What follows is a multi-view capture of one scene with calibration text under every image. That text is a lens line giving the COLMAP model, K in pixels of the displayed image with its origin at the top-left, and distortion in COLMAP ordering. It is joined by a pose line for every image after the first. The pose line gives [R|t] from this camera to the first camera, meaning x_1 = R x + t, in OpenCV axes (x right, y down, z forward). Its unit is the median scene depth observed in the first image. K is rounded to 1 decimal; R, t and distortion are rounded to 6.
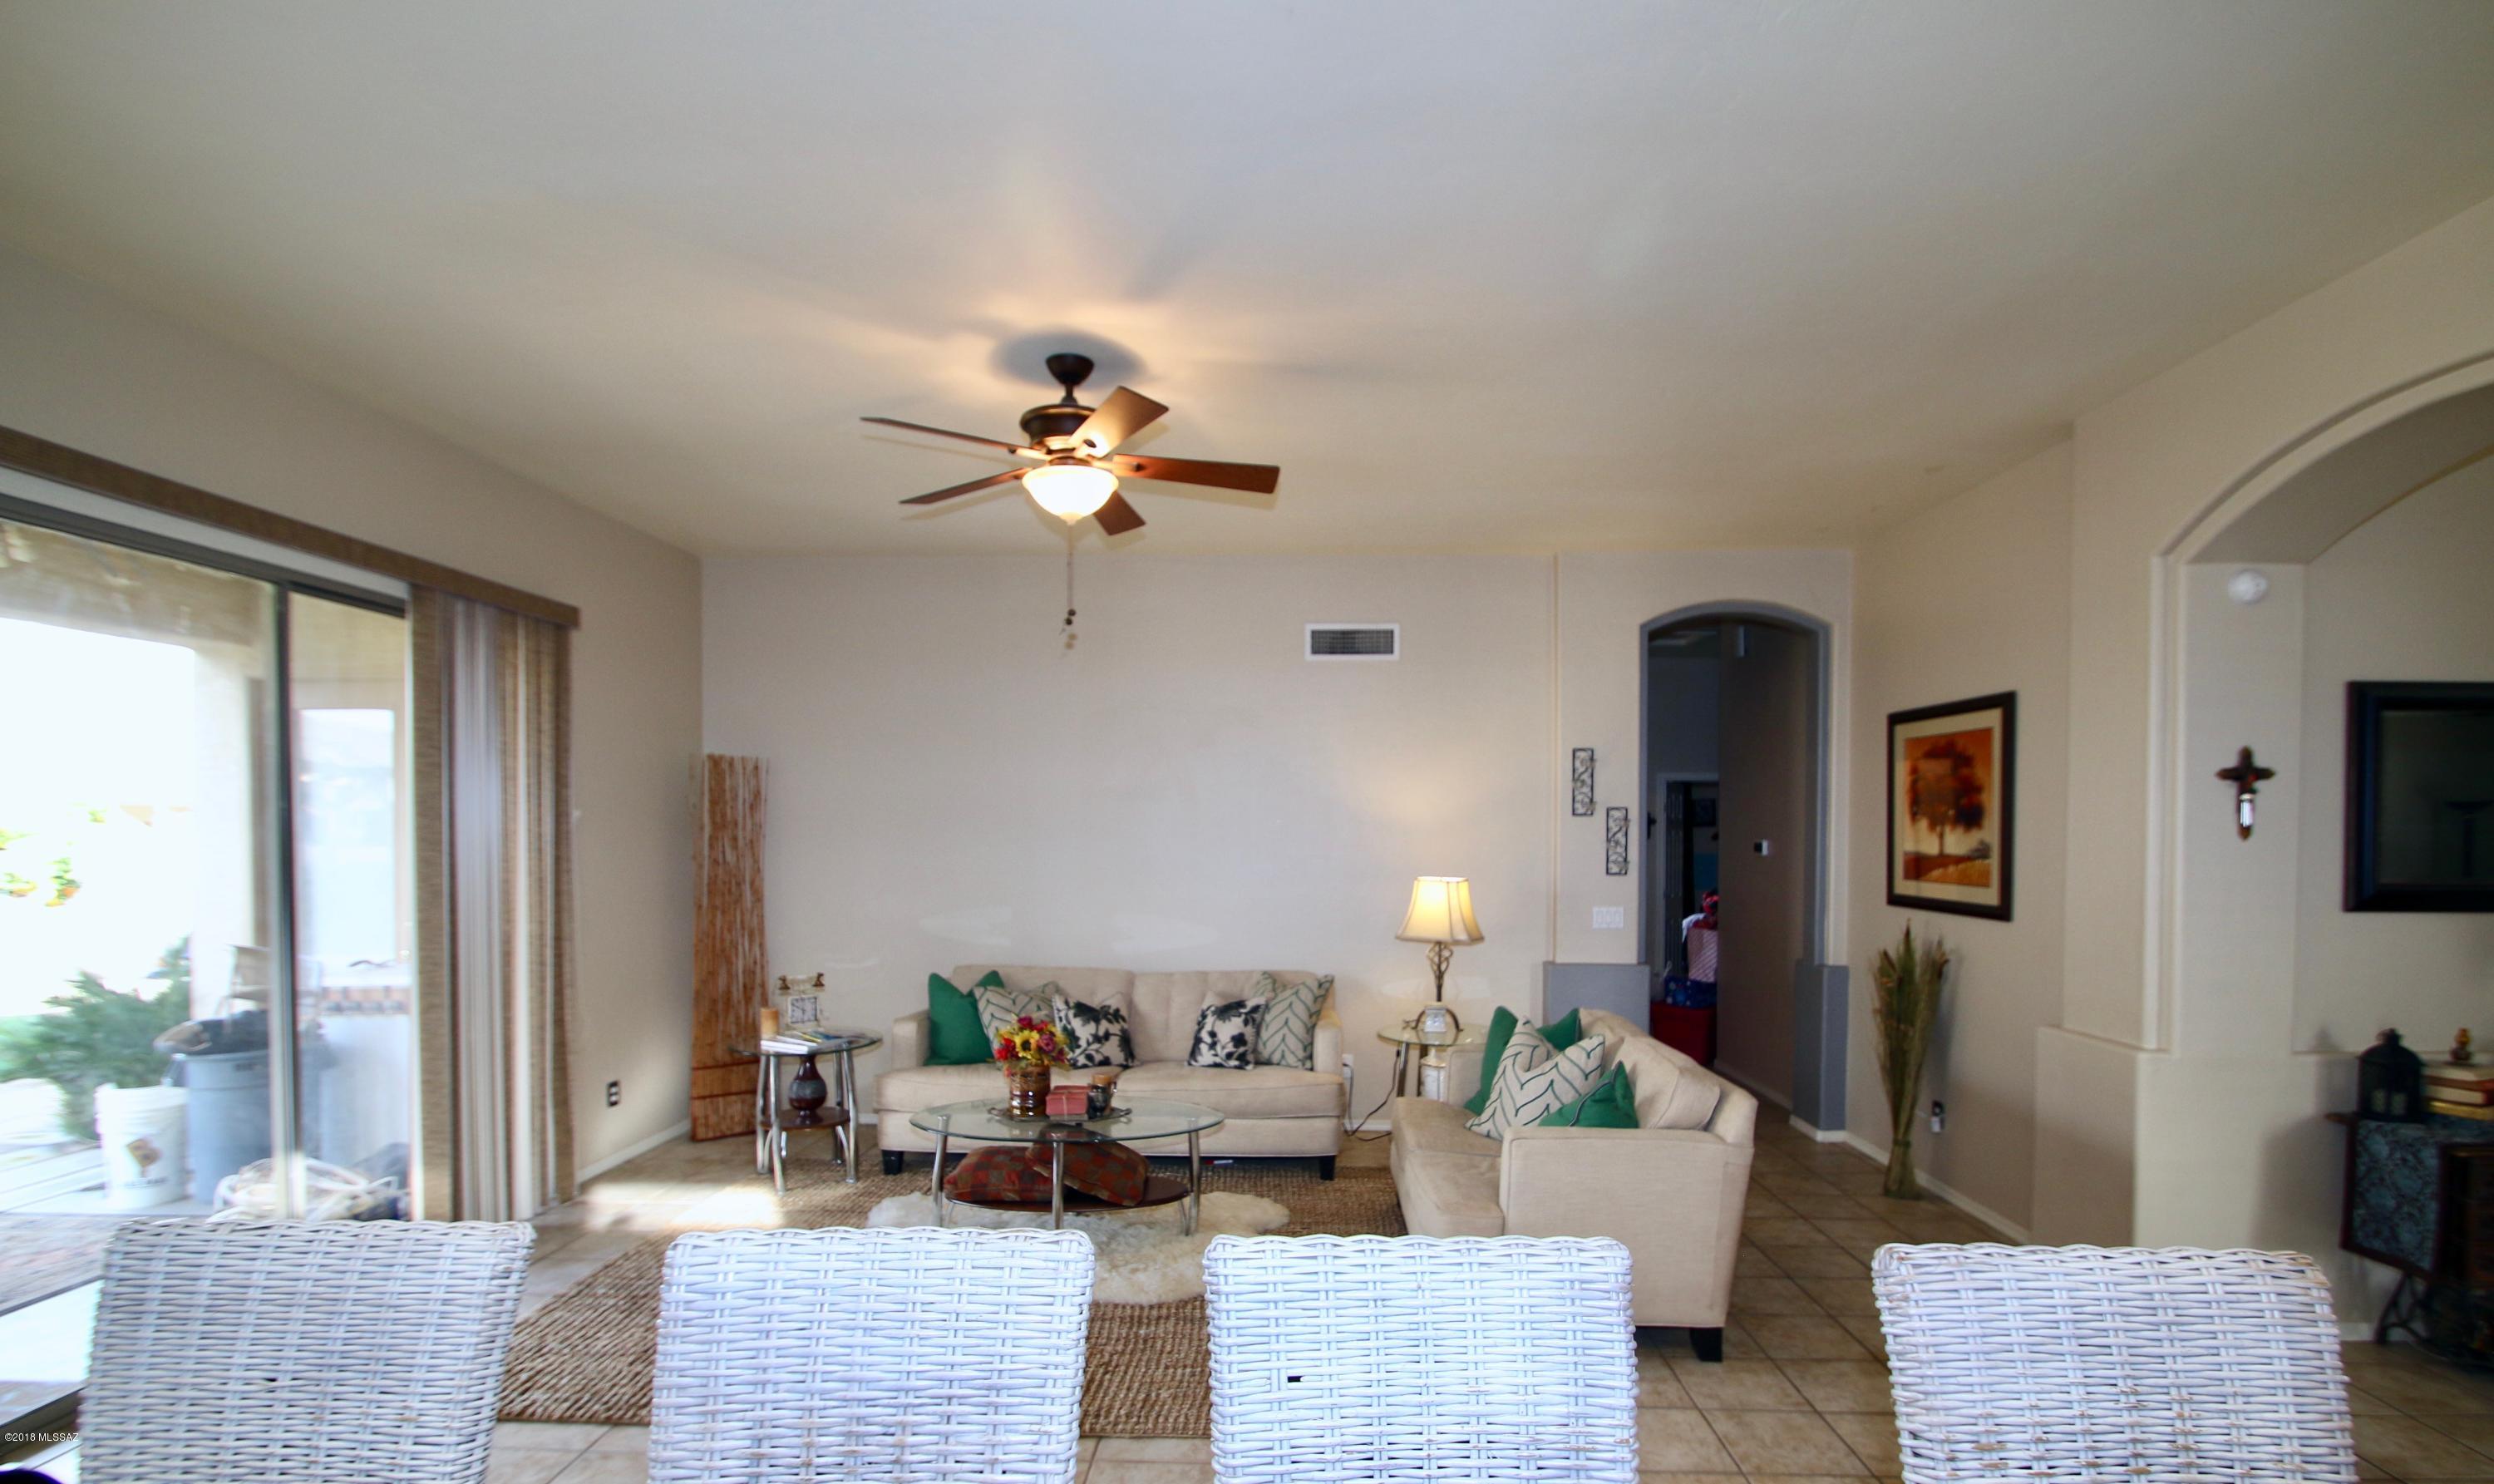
lens RADIAL K [[1173.4, 0, 1259.5], [0, 1173.4, 871.9], [0, 0, 1]] dist [-0.009864, -0.000558]
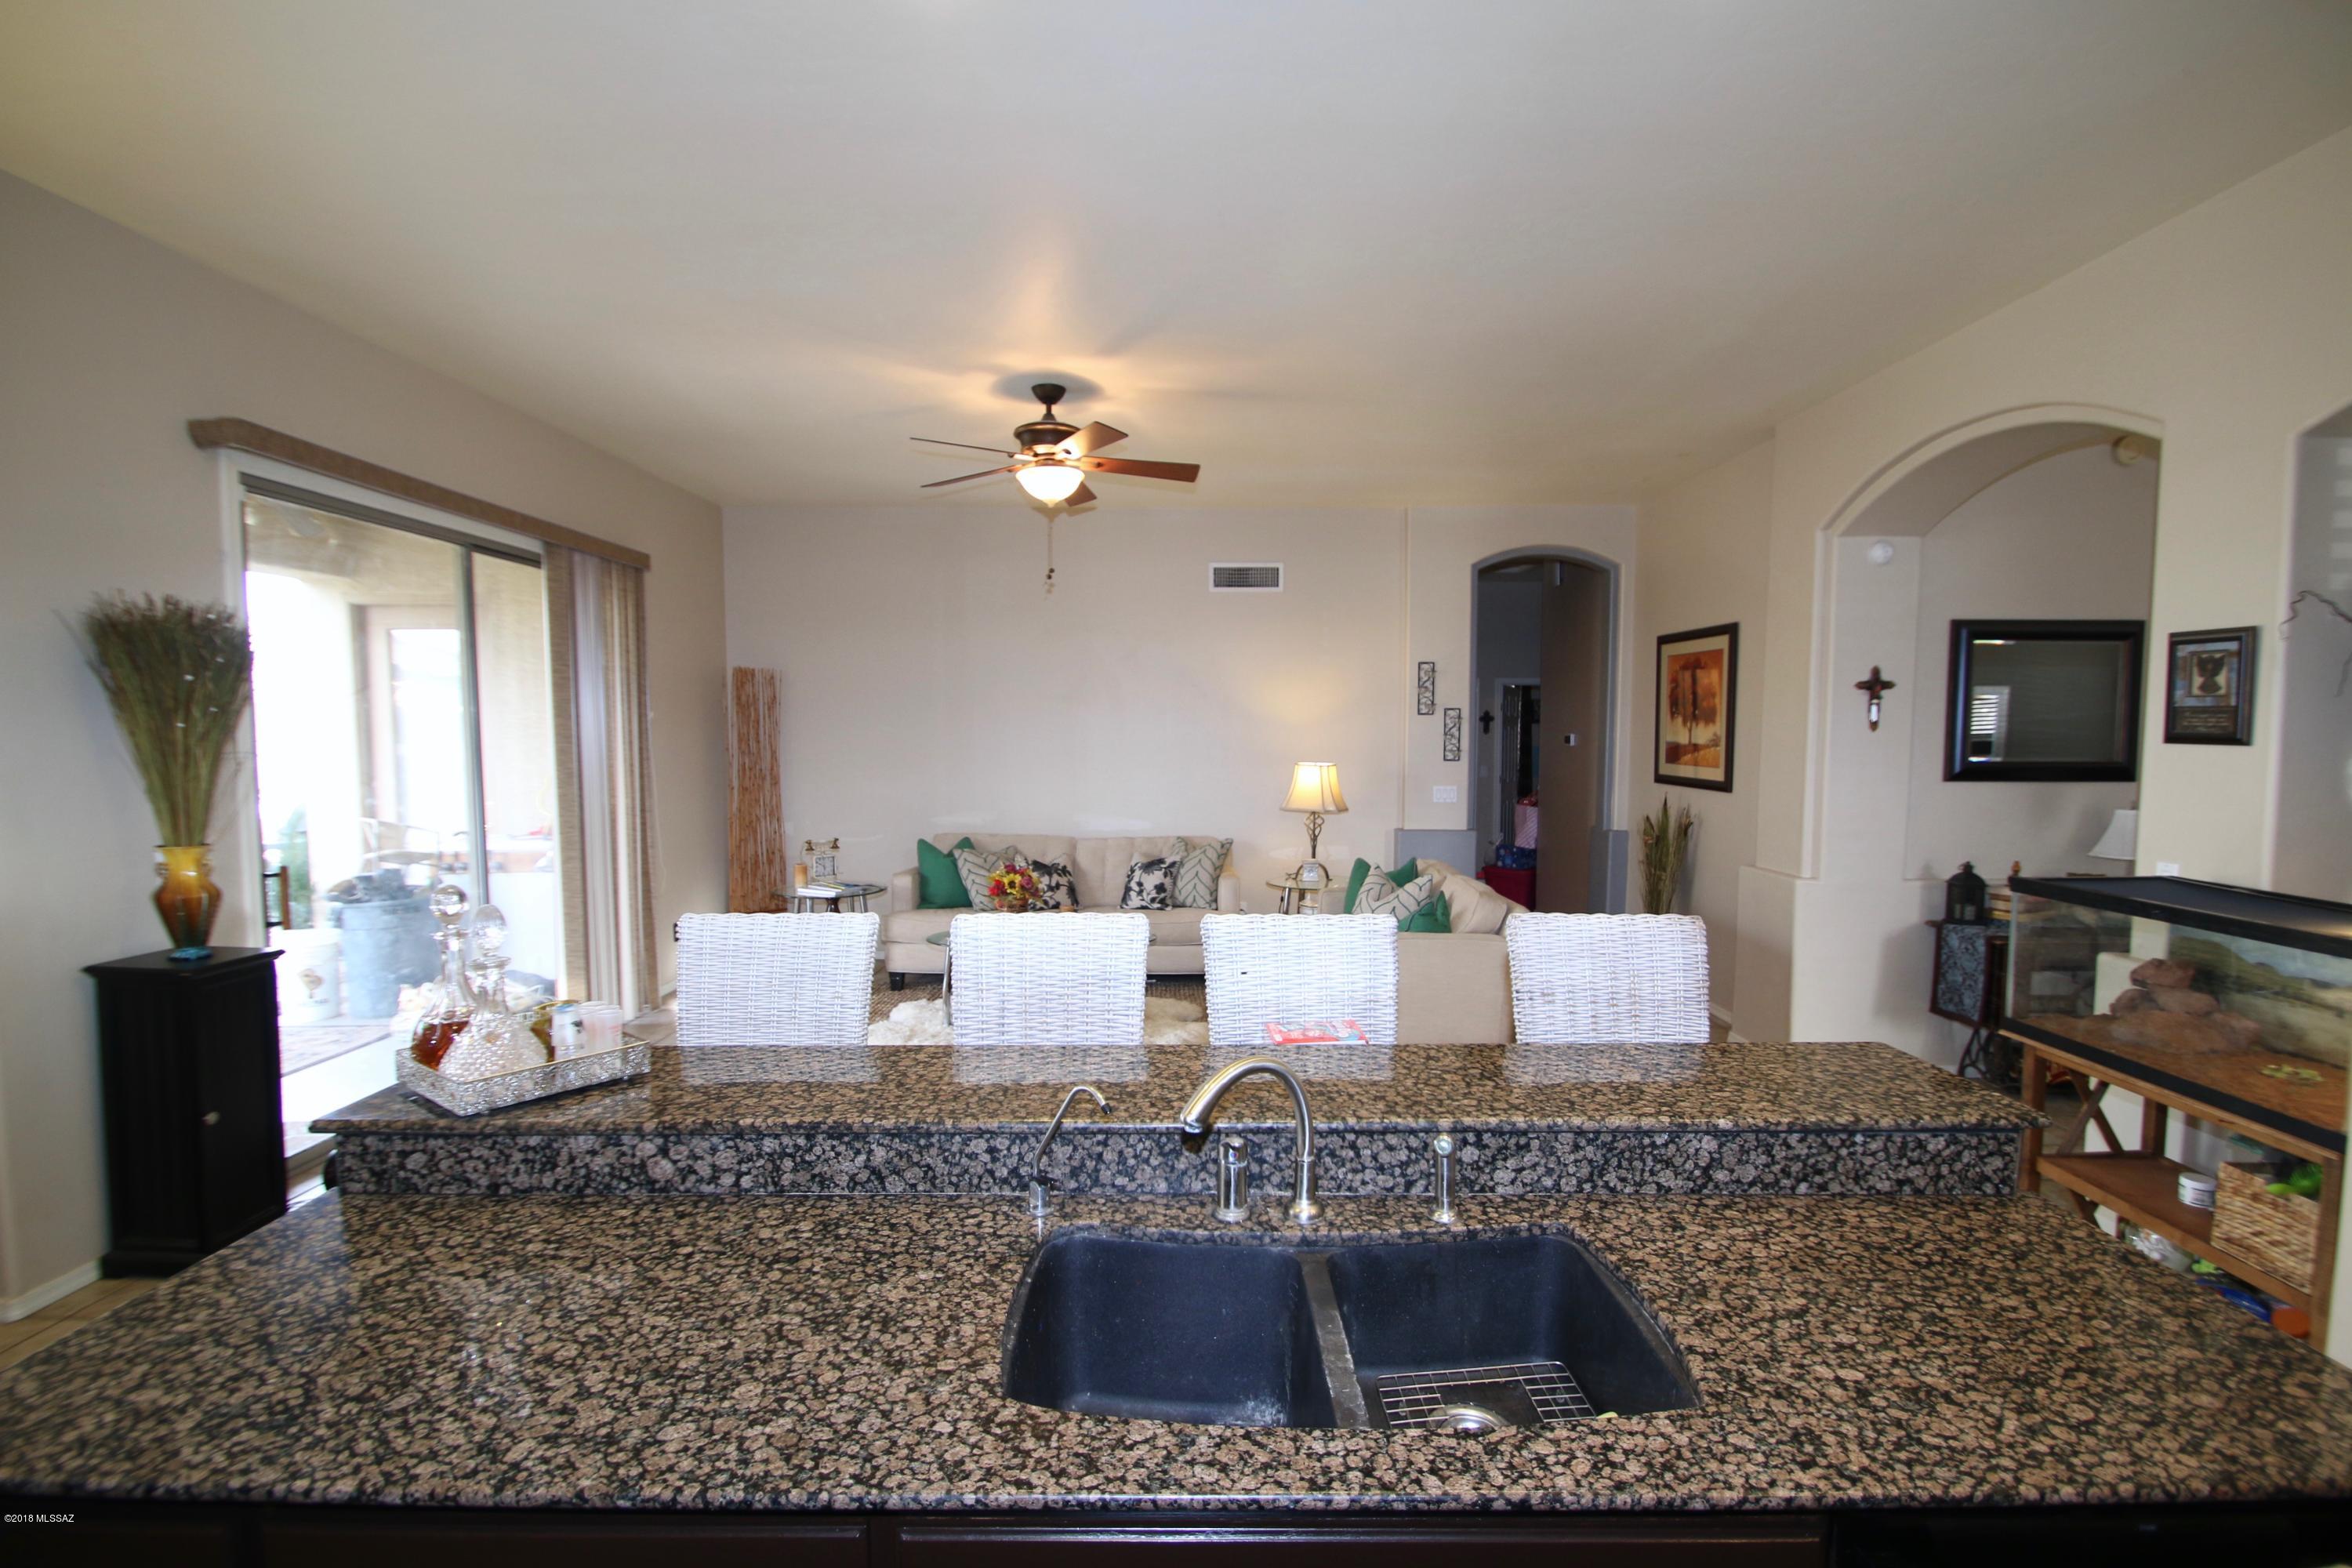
lens RADIAL K [[1097.2, 0, 1177.2], [0, 1097.2, 813.7], [0, 0, 1]] dist [-0.000394, -0.000781]
pose [[0.999659, -0.004027, 0.025792, -0.033822], [0.002908, 0.999060, 0.043258, 0.009383], [-0.025942, -0.043169, 0.998731, -0.241069]]
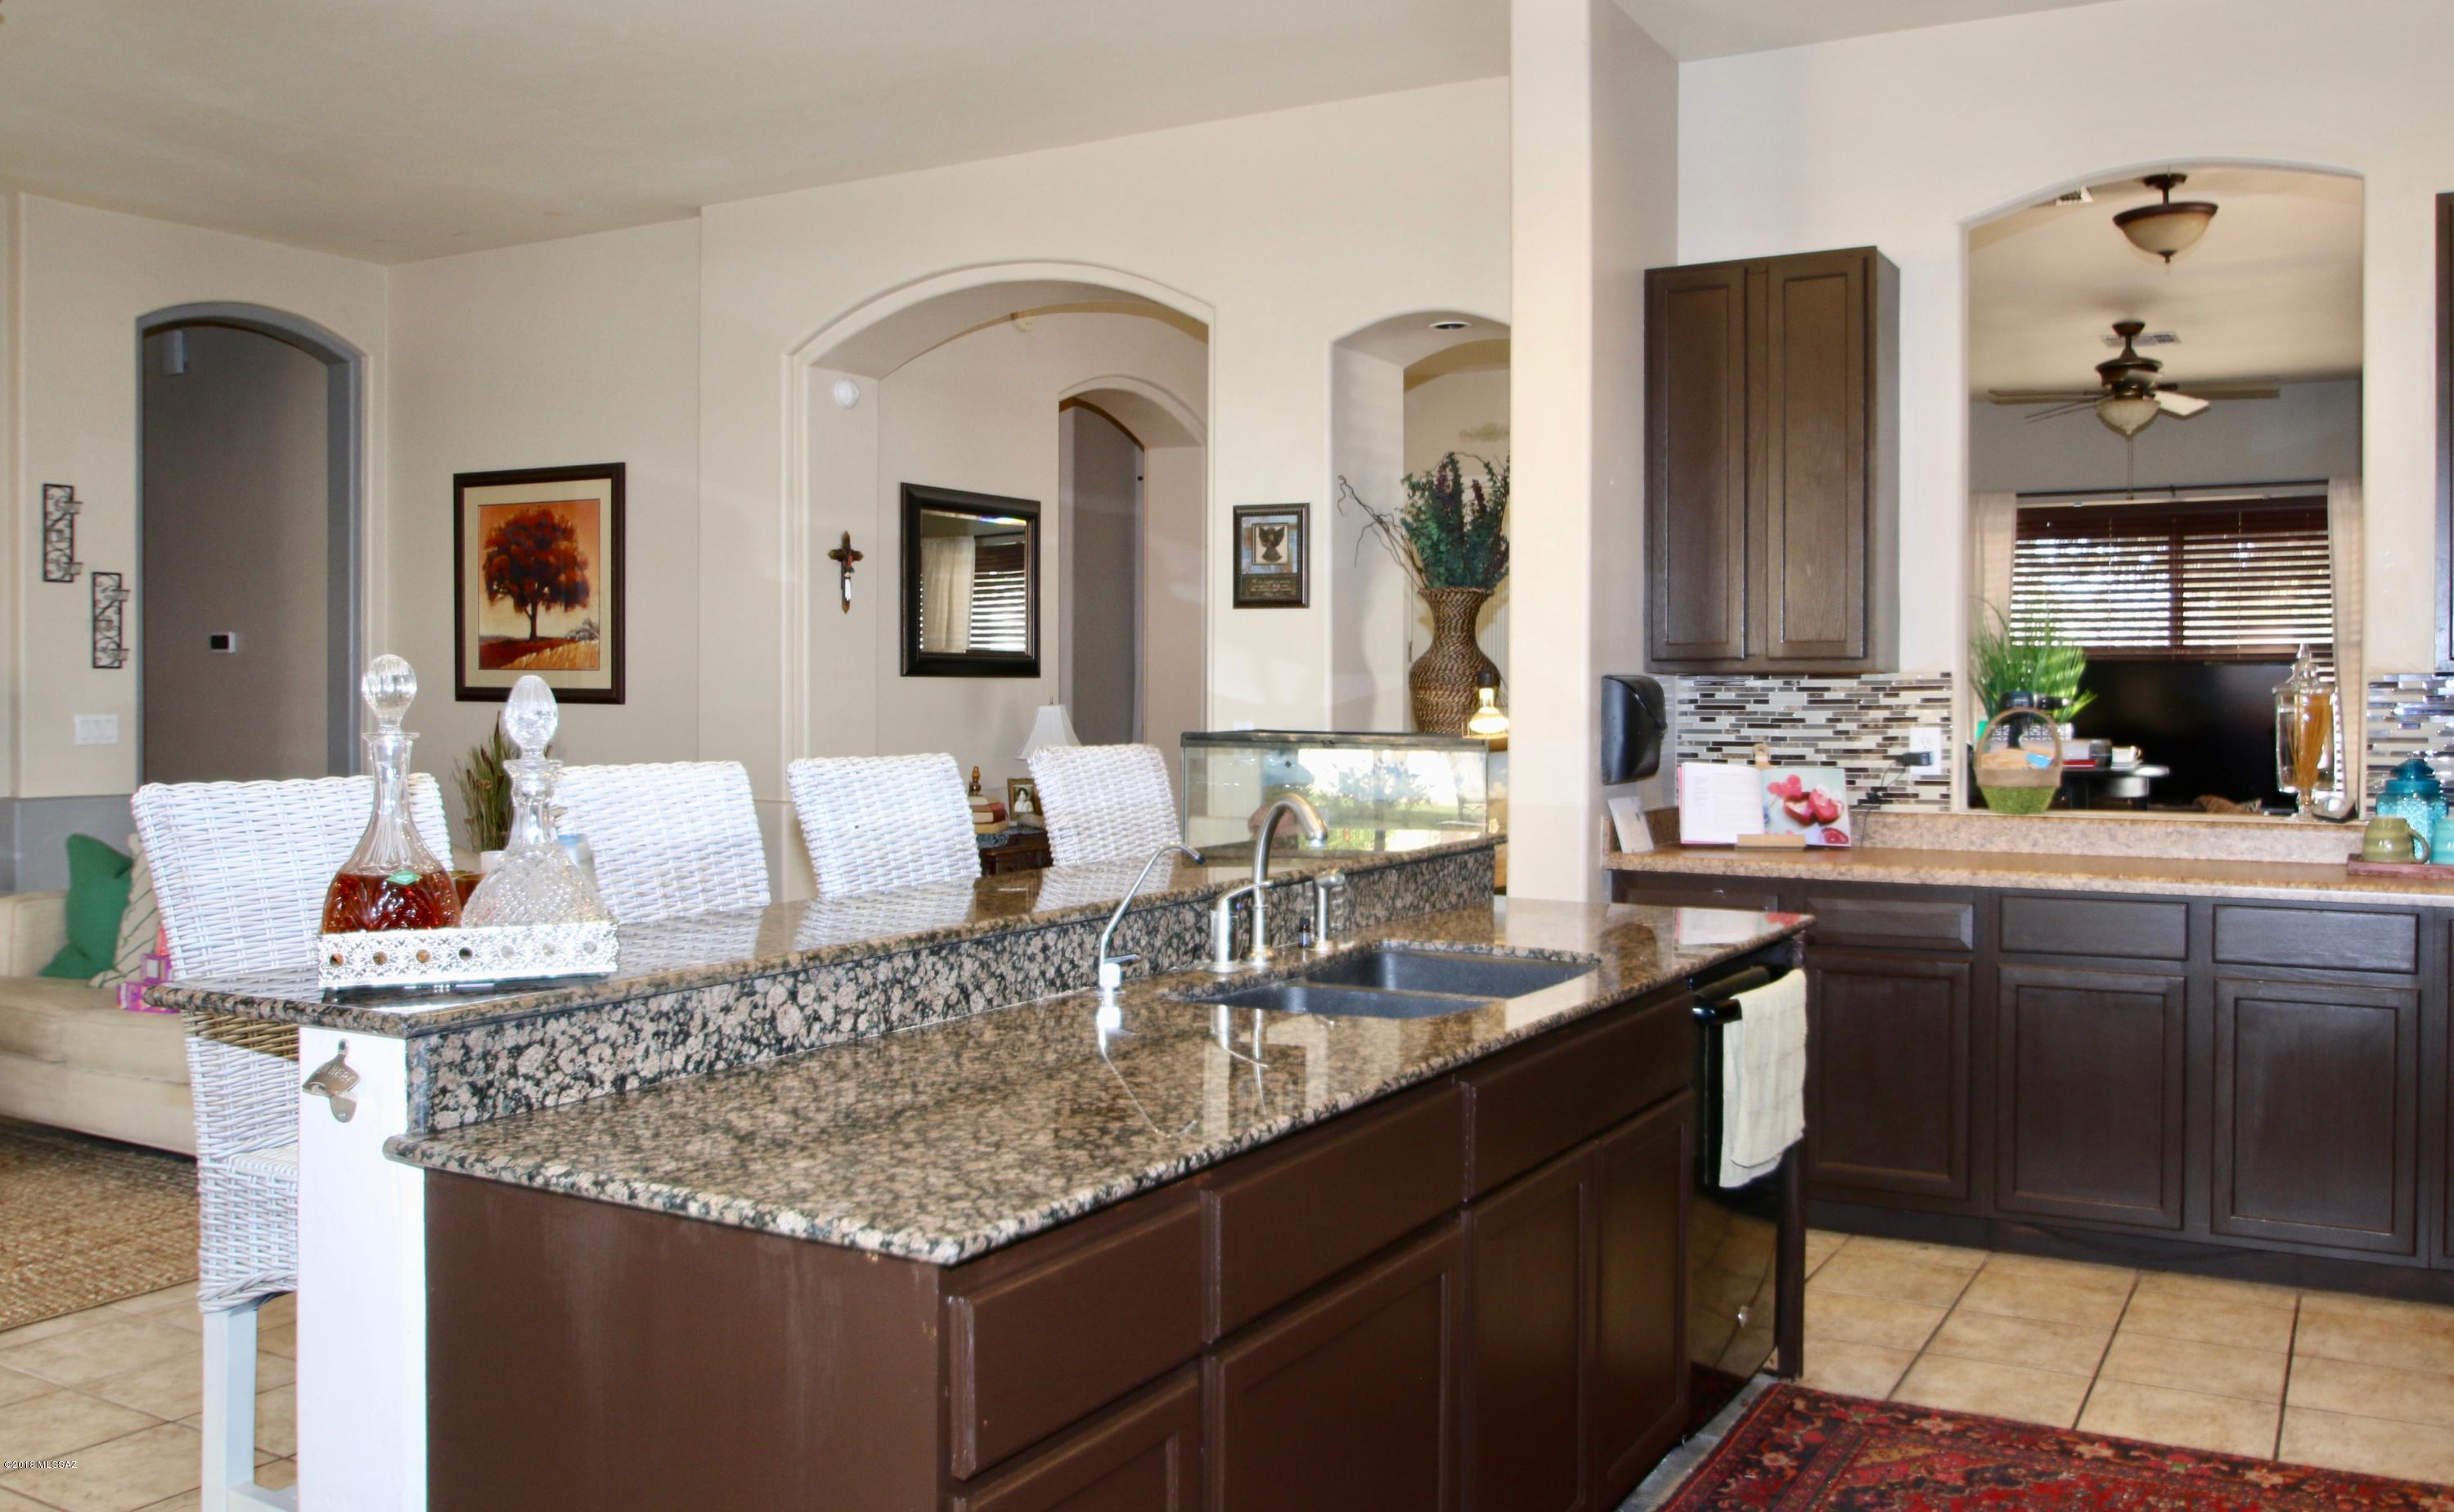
lens RADIAL K [[2089.6, 0, 1227.0], [0, 2089.6, 756.0], [0, 0, 1]] dist [-0.032872, 0.002827]
pose [[0.474324, -0.026151, 0.879962, -0.581220], [0.028552, 0.999490, 0.014313, 0.069947], [-0.879887, 0.018336, 0.474828, -0.223235]]
